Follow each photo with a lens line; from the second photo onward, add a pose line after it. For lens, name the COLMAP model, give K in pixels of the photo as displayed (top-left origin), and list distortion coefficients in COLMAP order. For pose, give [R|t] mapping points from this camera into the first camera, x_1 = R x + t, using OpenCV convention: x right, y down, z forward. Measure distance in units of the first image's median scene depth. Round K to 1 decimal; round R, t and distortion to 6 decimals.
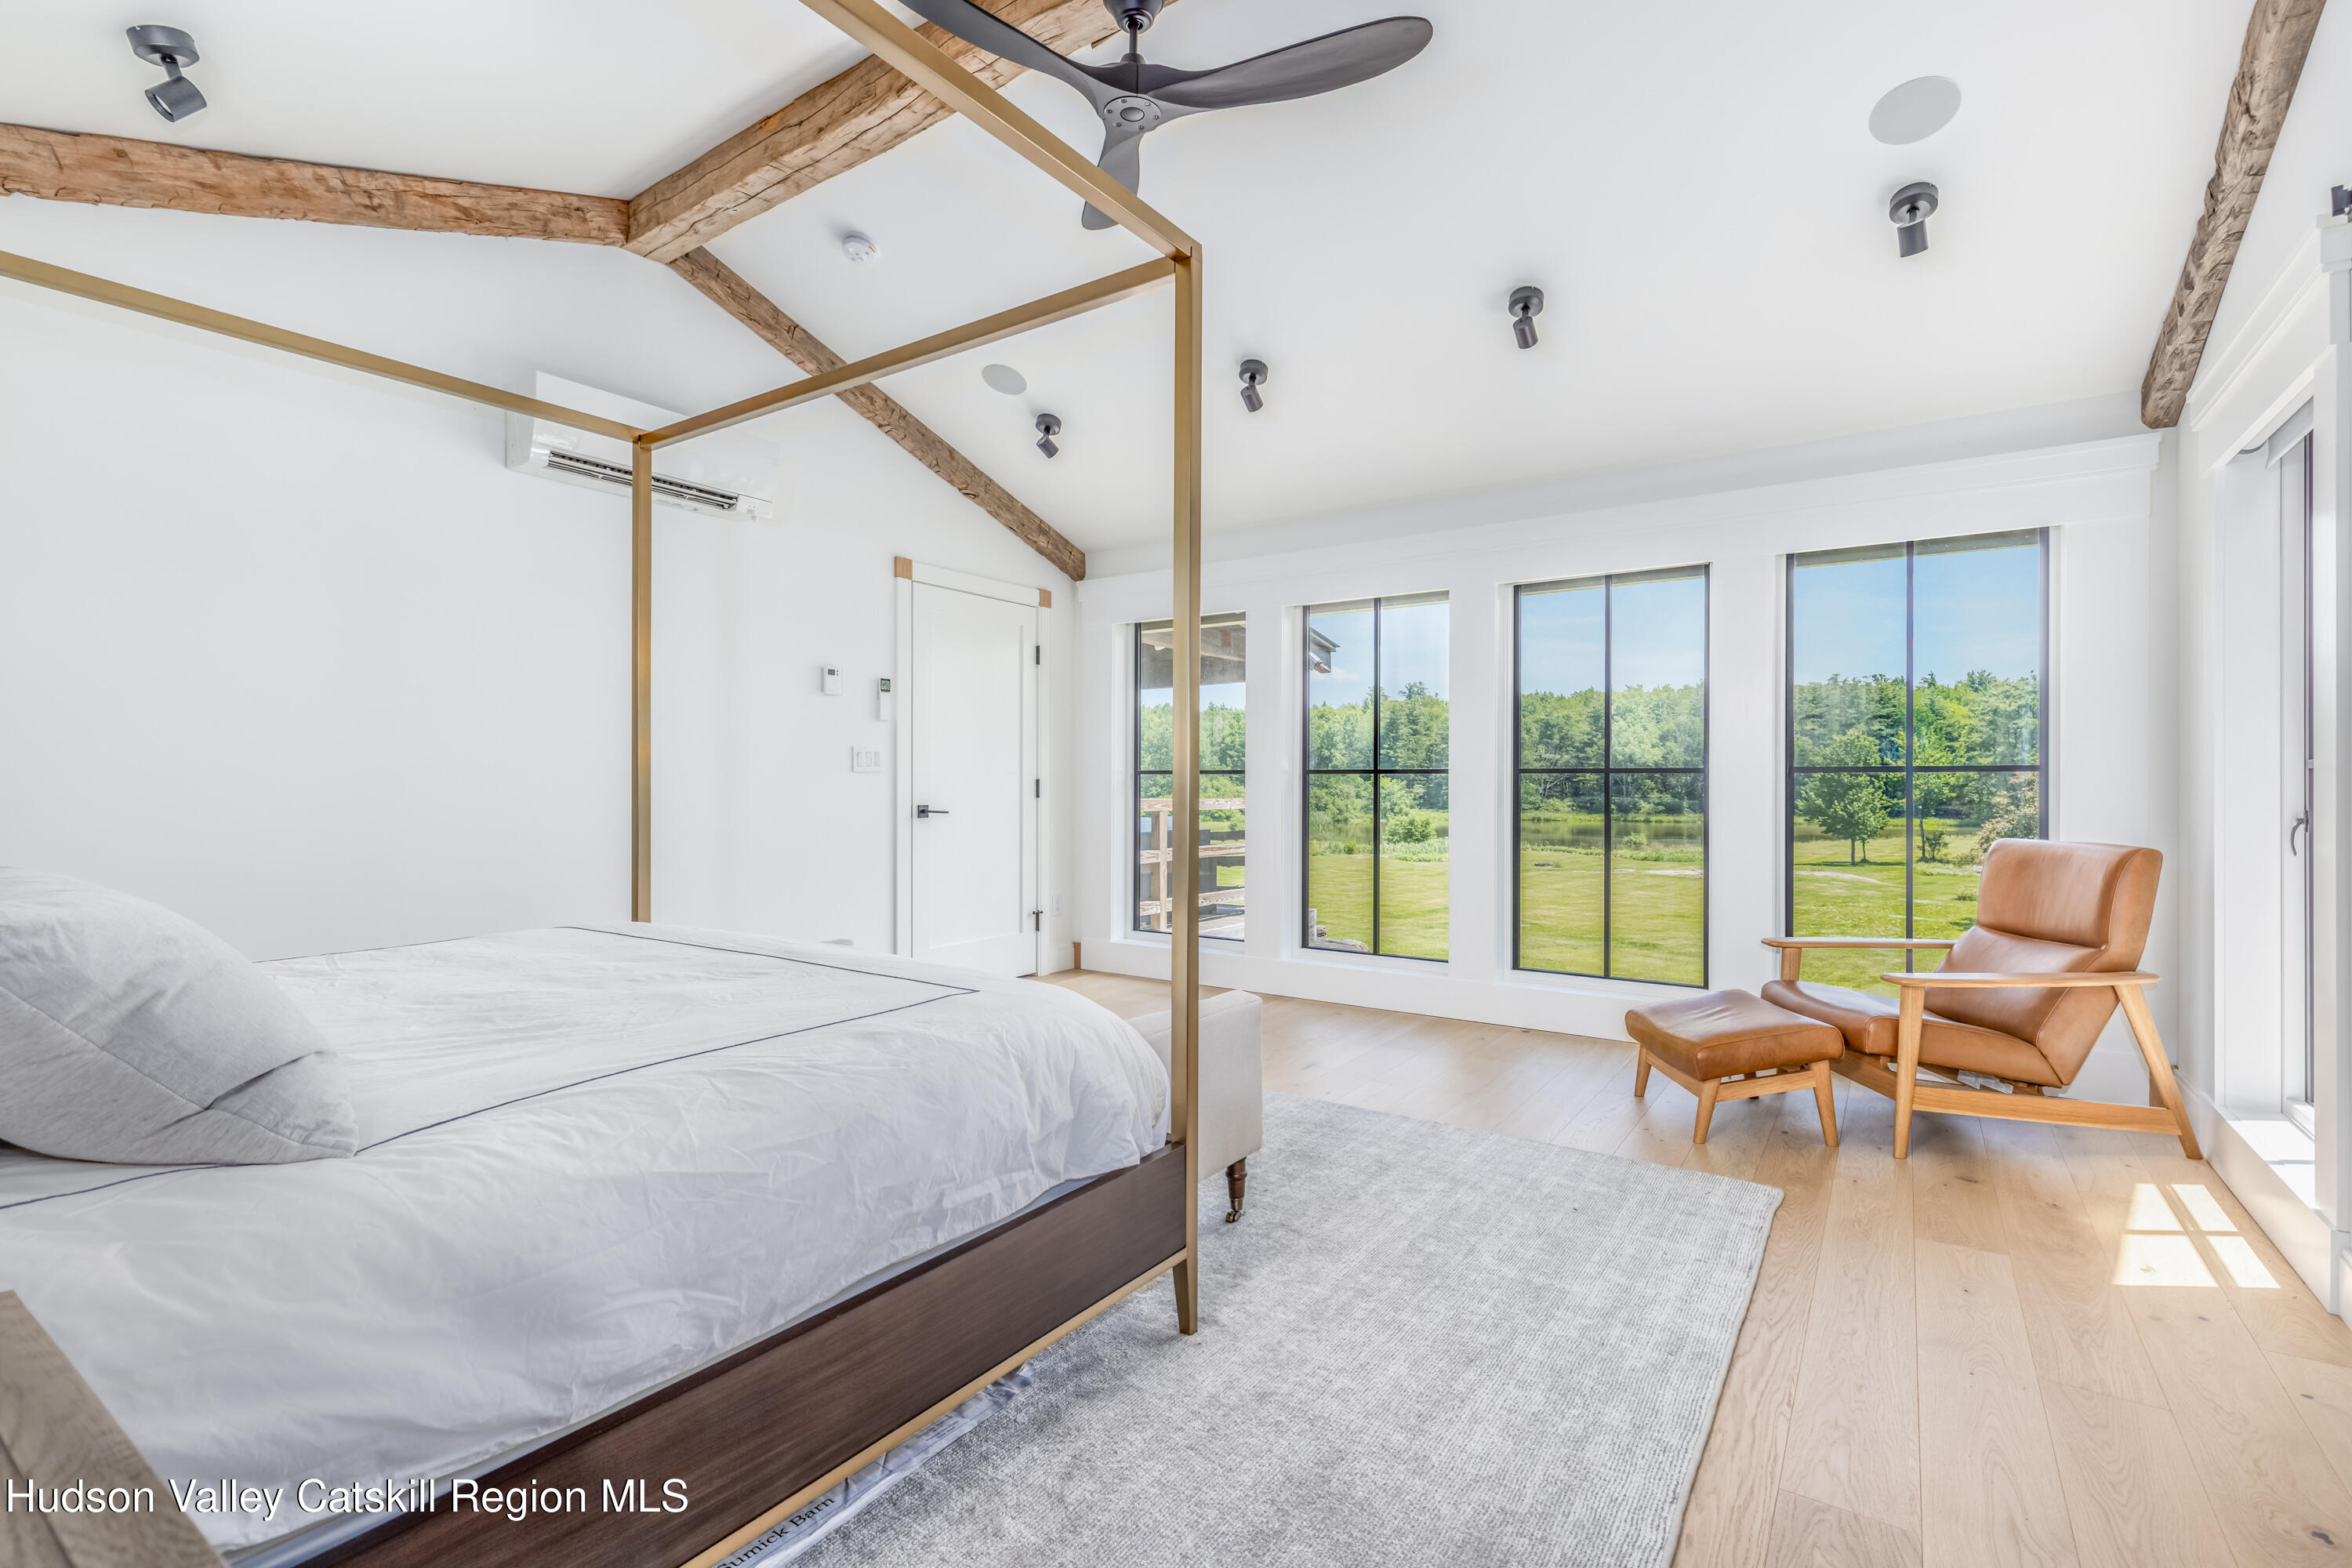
lens RADIAL K [[1054.8, 0, 1196.0], [0, 1054.8, 785.0], [0, 0, 1]] dist [0.001320, 0.000679]
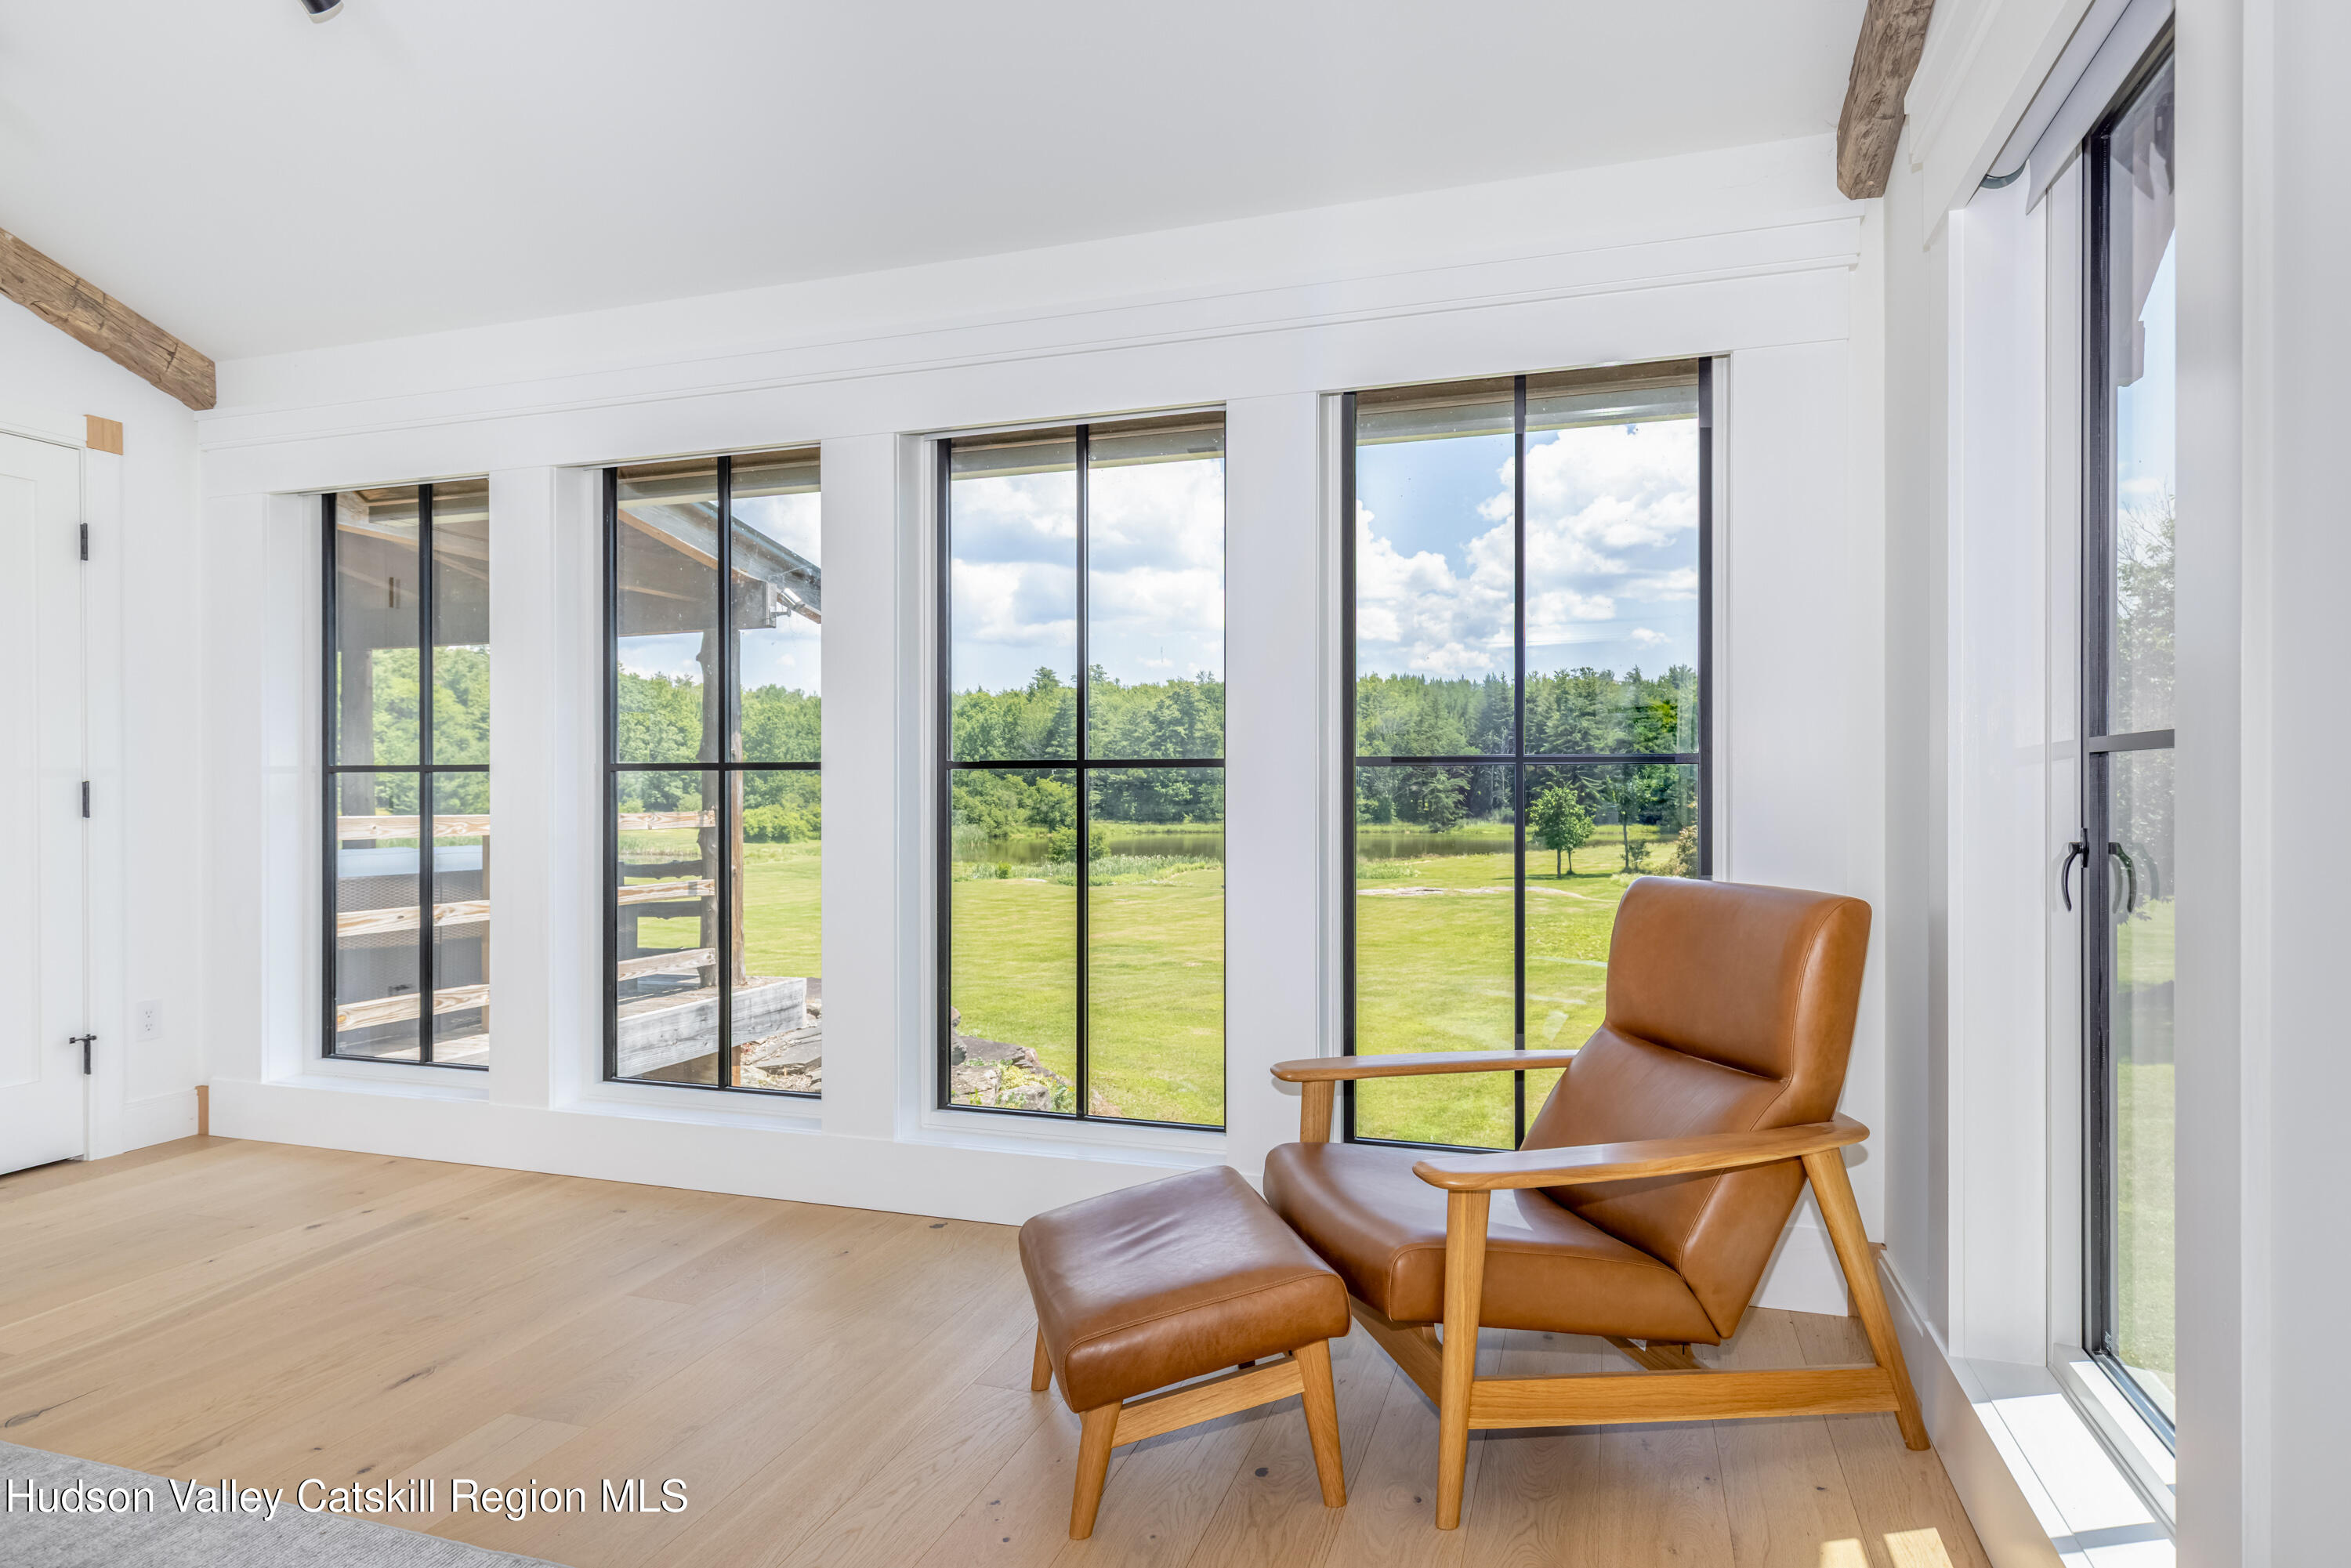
lens RADIAL K [[1295.3, 0, 1213.8], [0, 1295.3, 795.6], [0, 0, 1]] dist [0.024839, -0.000941]
pose [[0.957770, -0.005245, 0.287489, 0.192537], [0.004216, 0.999982, 0.004200, 0.000635], [-0.287506, -0.002810, 0.957775, 0.219191]]
